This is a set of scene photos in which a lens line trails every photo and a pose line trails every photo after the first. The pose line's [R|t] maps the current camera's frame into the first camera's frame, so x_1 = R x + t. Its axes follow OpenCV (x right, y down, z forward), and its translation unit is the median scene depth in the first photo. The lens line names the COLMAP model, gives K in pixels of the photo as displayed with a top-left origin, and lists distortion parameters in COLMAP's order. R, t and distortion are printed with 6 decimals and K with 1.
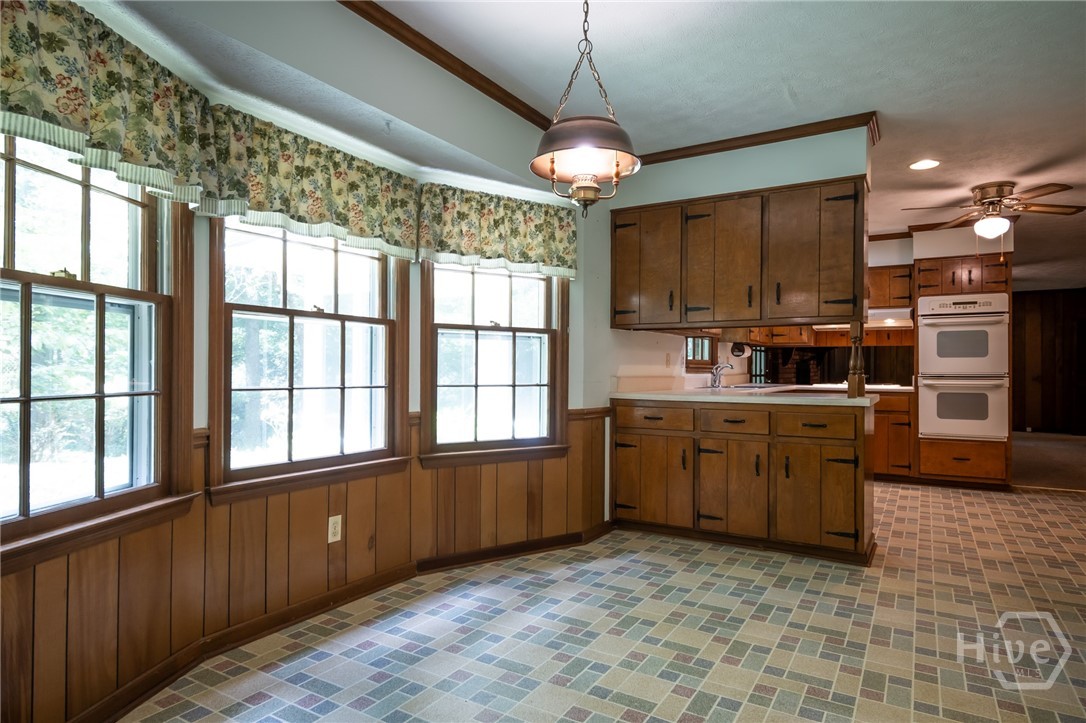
lens RADIAL K [[624.3, 0, 543.2], [0, 624.3, 365.6], [0, 0, 1]] dist [0.004781, -0.000720]
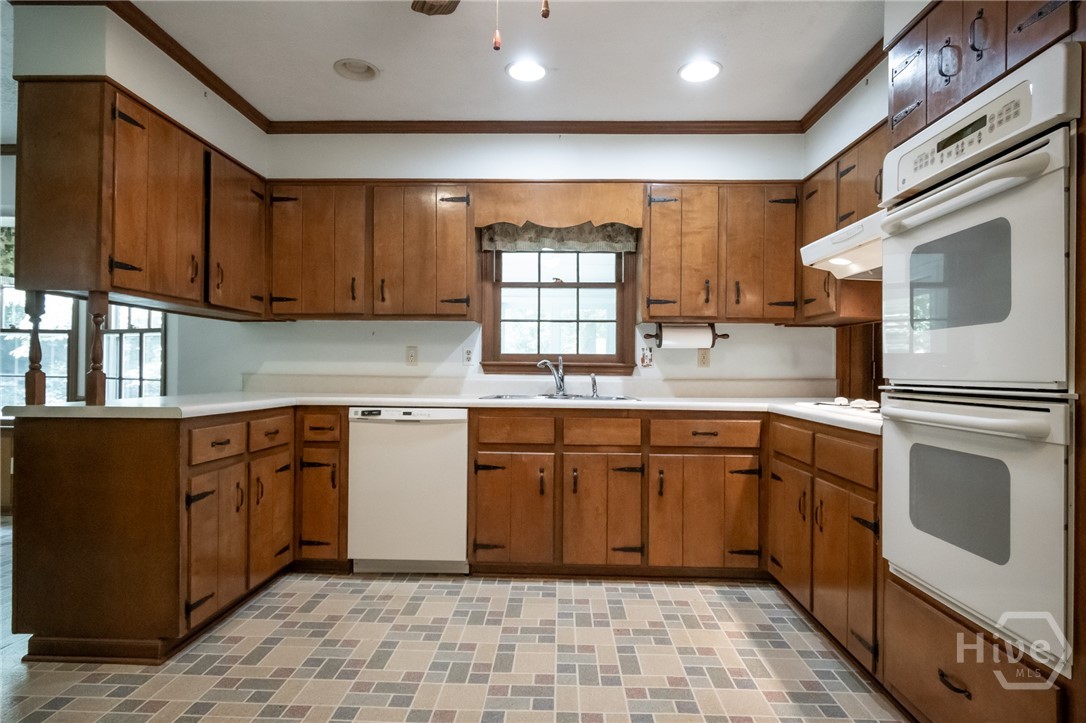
lens RADIAL K [[591.6, 0, 545.3], [0, 591.6, 365.5], [0, 0, 1]] dist [0.004091, -0.001479]
pose [[0.501896, -0.004711, -0.864915, 1.199634], [-0.002354, 0.999974, -0.006812, 0.010278], [0.864925, 0.005455, 0.501872, 1.041400]]
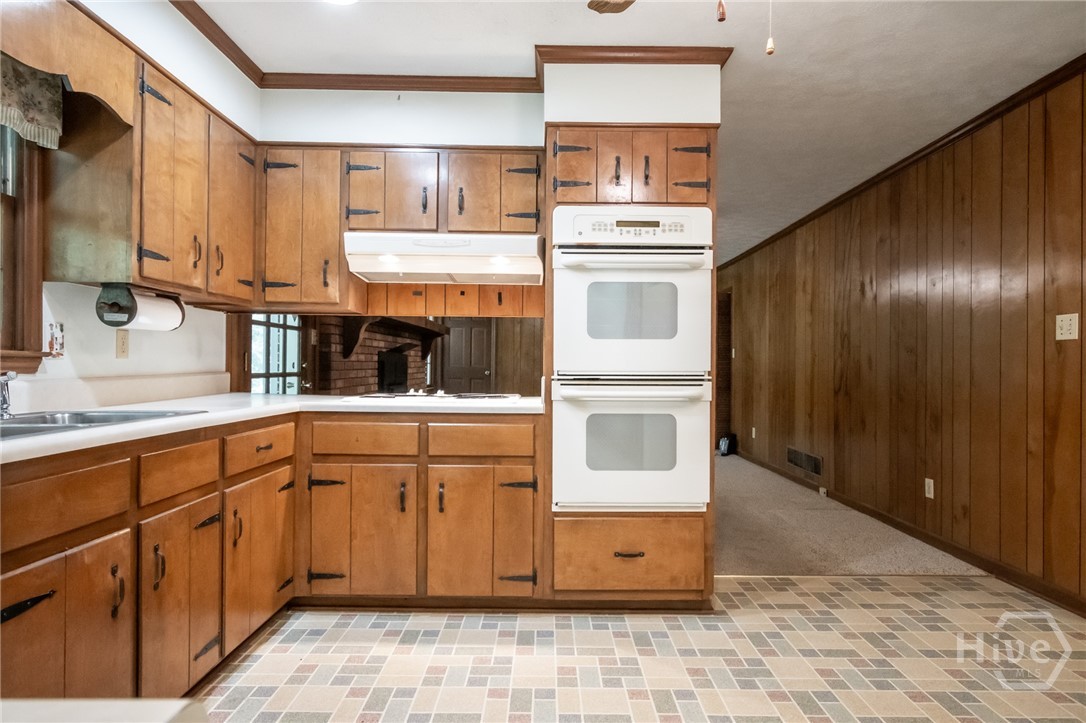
lens RADIAL K [[624.3, 0, 543.2], [0, 624.3, 365.6], [0, 0, 1]] dist [0.004781, -0.000720]
pose [[0.853108, 0.001626, 0.521732, 0.544275], [-0.006753, 0.999946, 0.007927, 0.005733], [-0.521690, -0.010286, 0.853073, 0.938873]]
